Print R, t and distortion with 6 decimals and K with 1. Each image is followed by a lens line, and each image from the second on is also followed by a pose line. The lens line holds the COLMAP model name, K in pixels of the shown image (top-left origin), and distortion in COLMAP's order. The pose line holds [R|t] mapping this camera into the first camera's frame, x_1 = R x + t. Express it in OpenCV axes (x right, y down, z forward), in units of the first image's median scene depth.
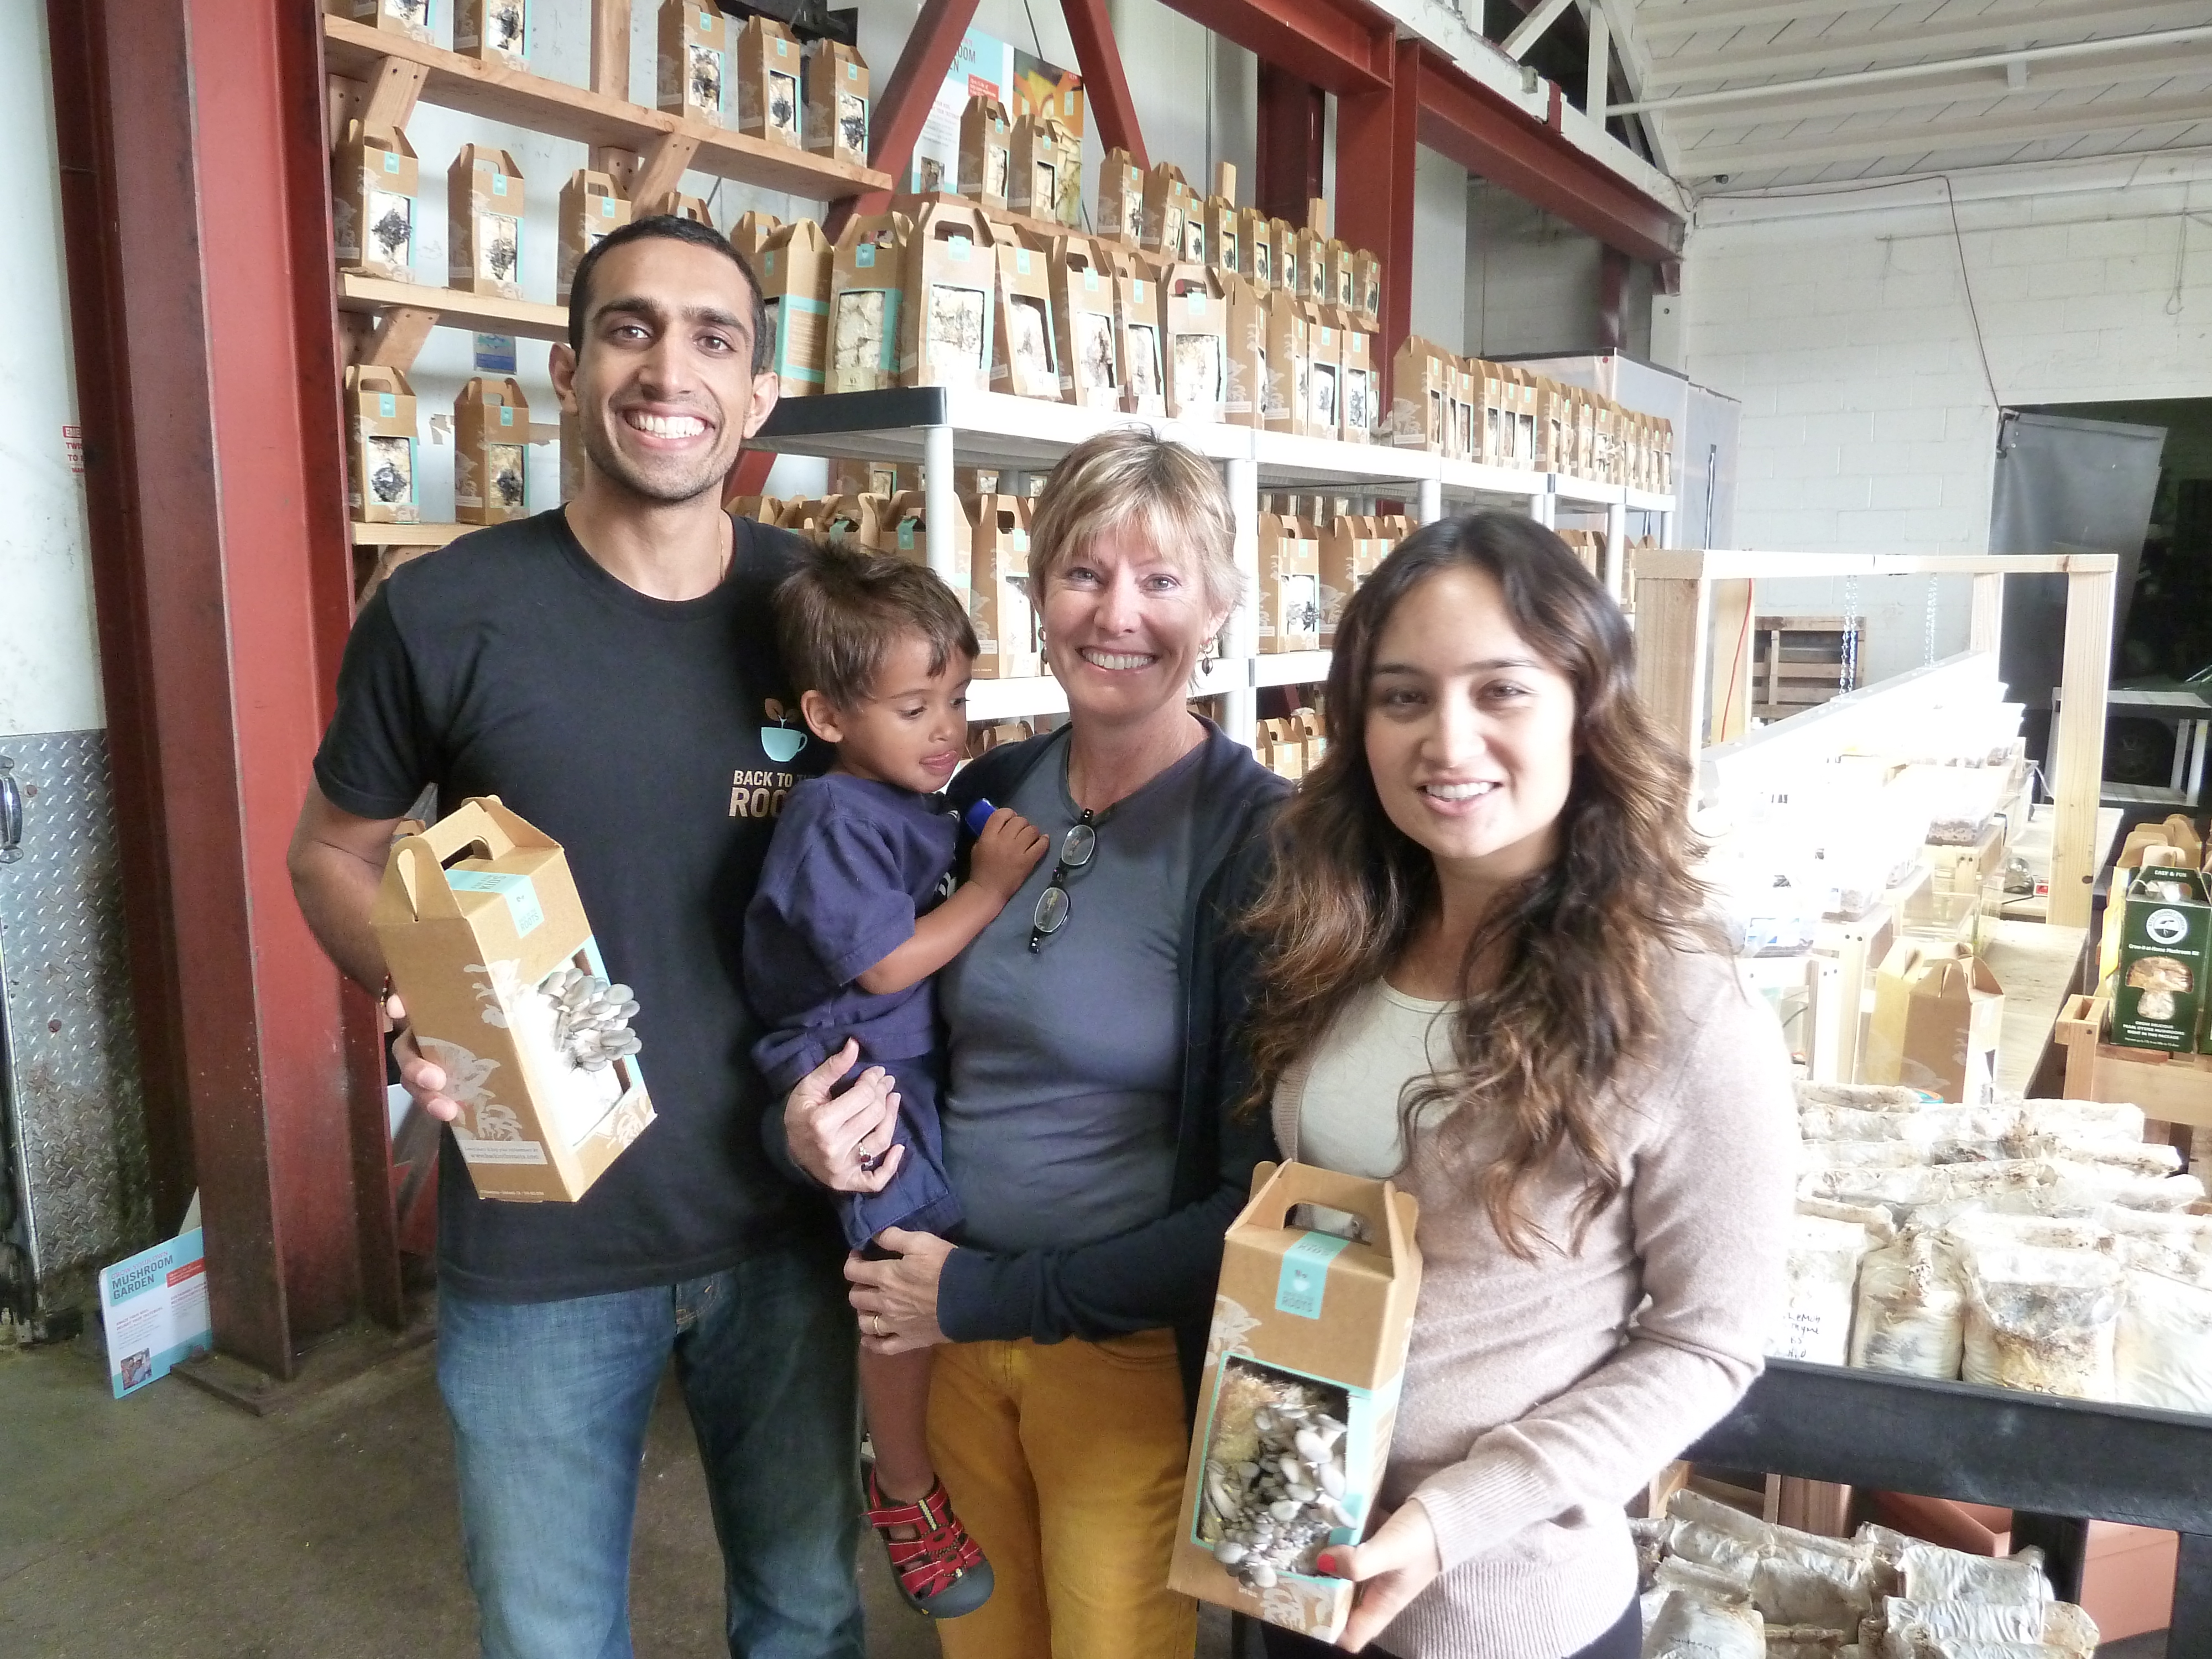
lens RADIAL K [[1742.5, 0, 1106.0], [0, 1742.5, 829.5], [0, 0, 1]] dist [0.008920, 0.005739]
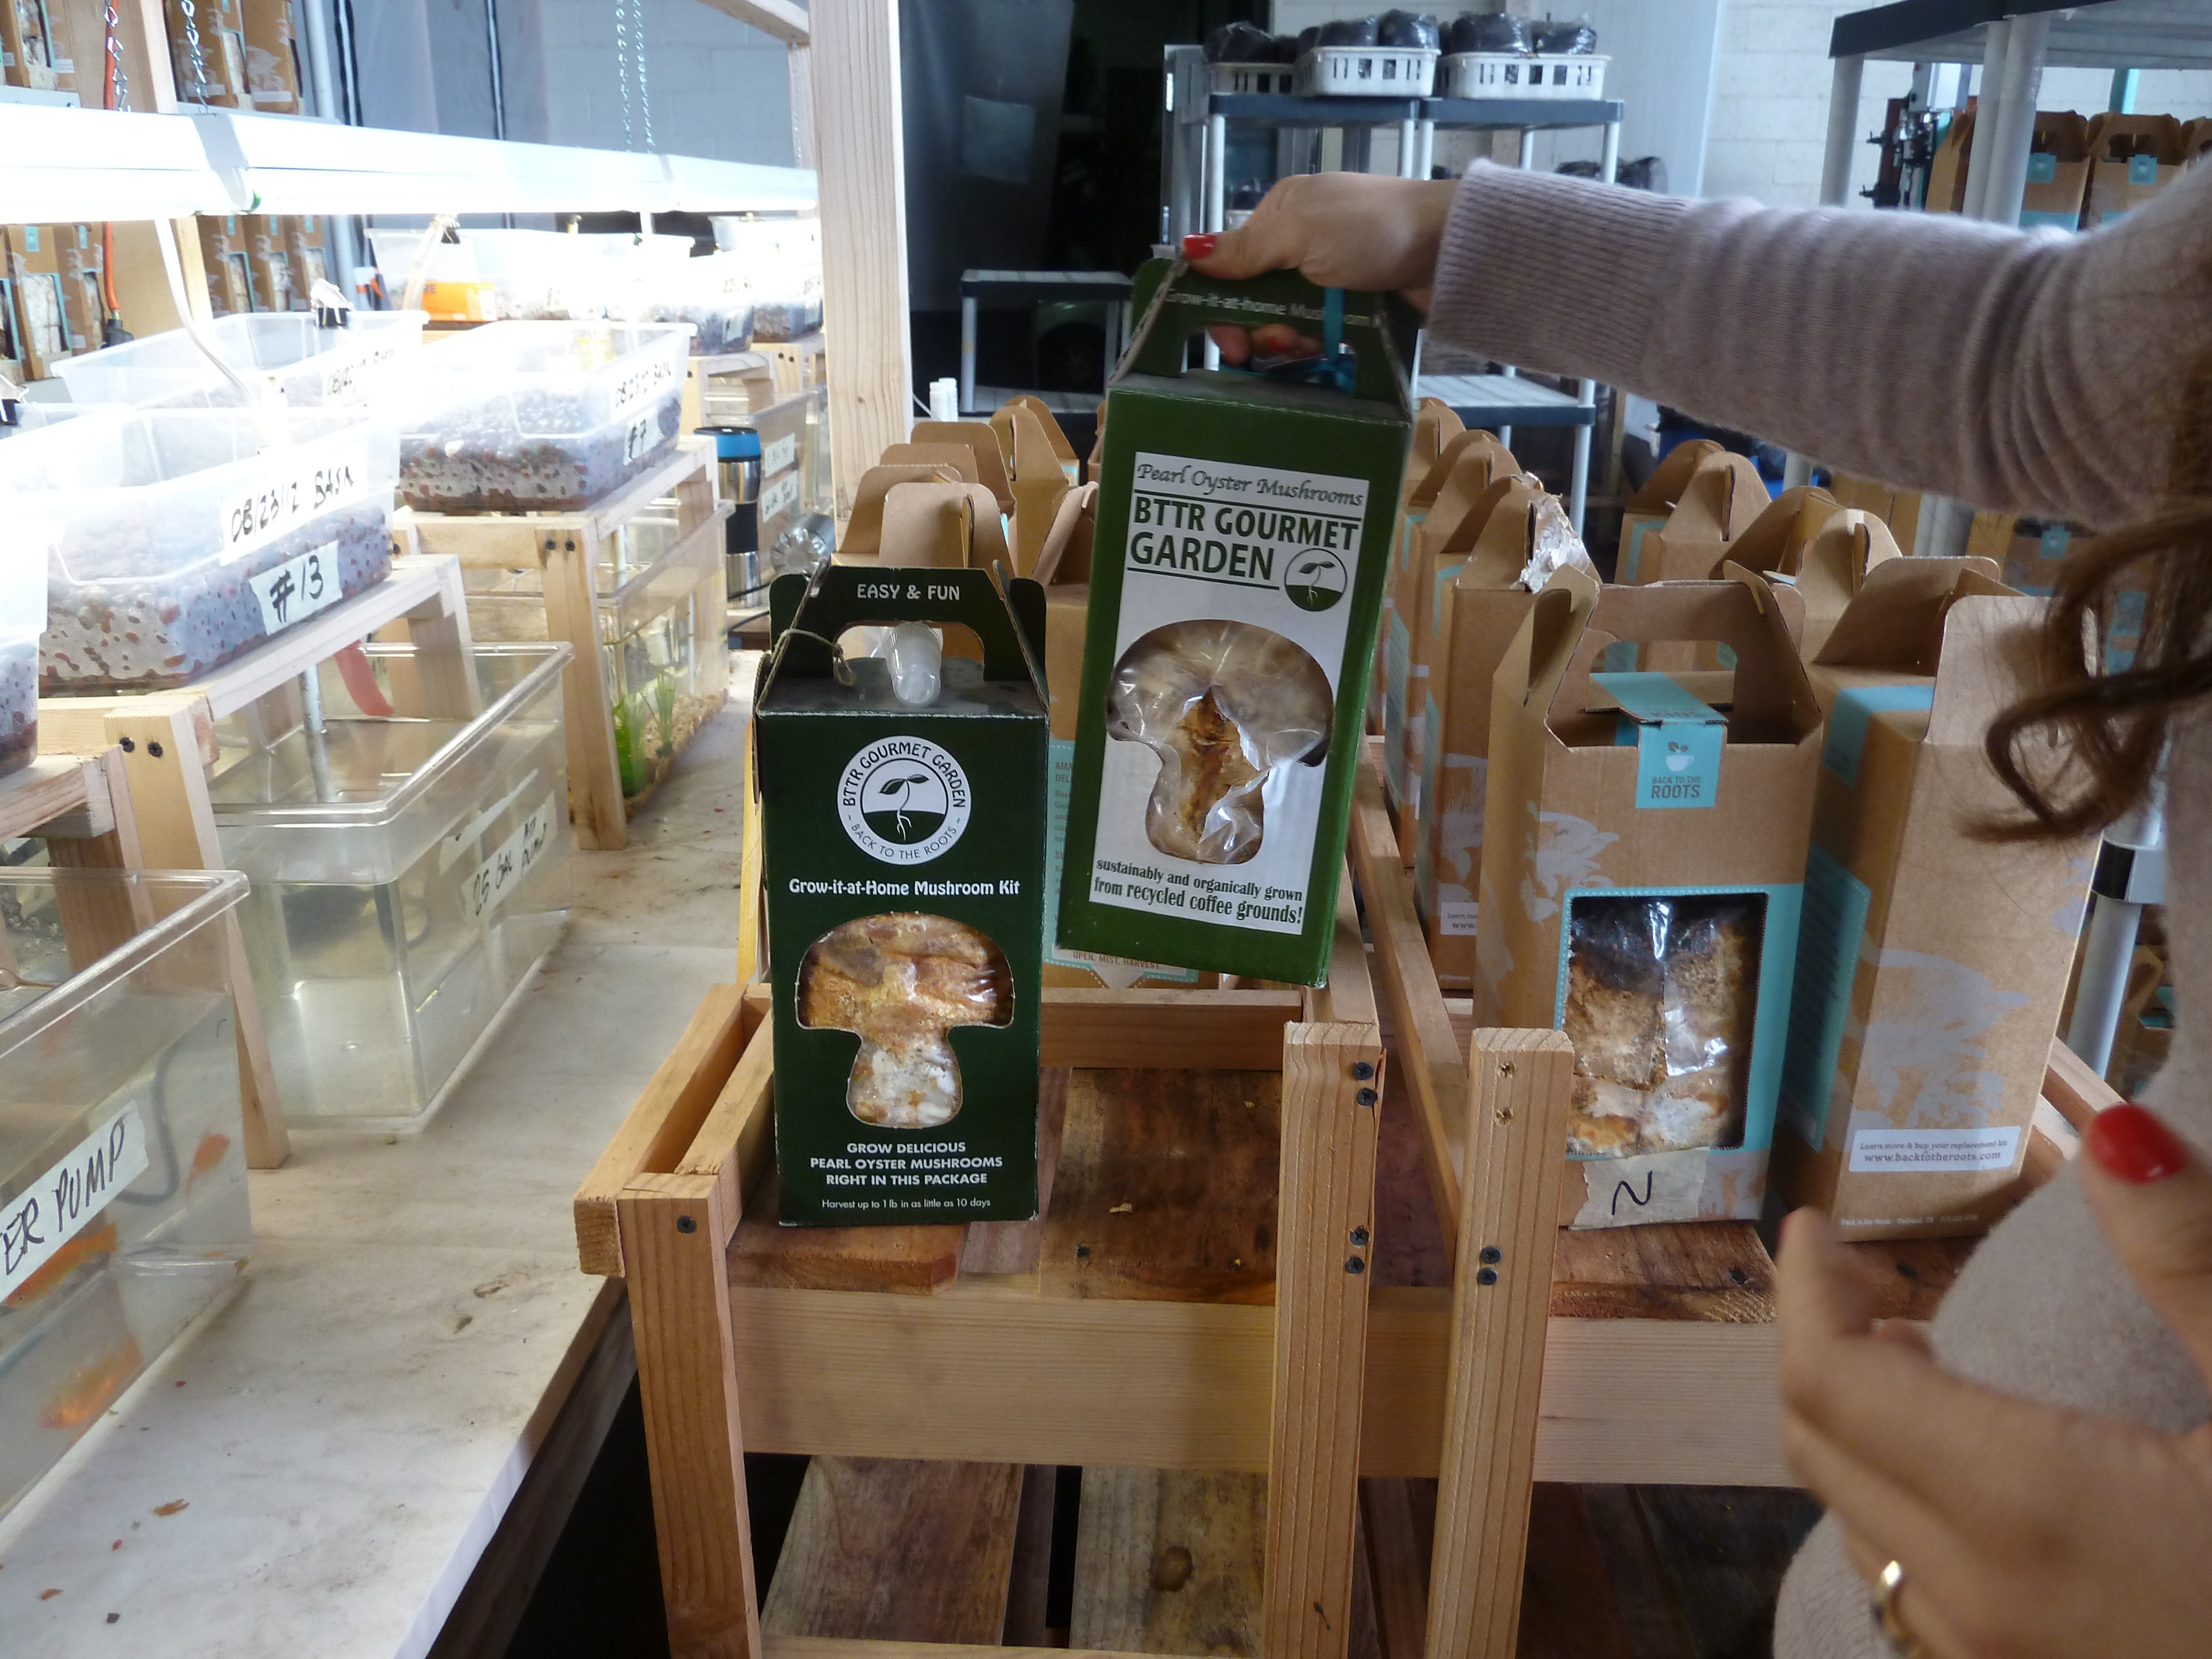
lens RADIAL K [[1728.6, 0, 1106.0], [0, 1728.6, 829.5], [0, 0, 1]] dist [-0.001676, -0.000477]
pose [[0.861011, -0.172468, 0.478451, 0.504628], [0.075870, 0.973776, 0.214486, 0.006494], [-0.502896, -0.148375, 0.851517, 0.759237]]
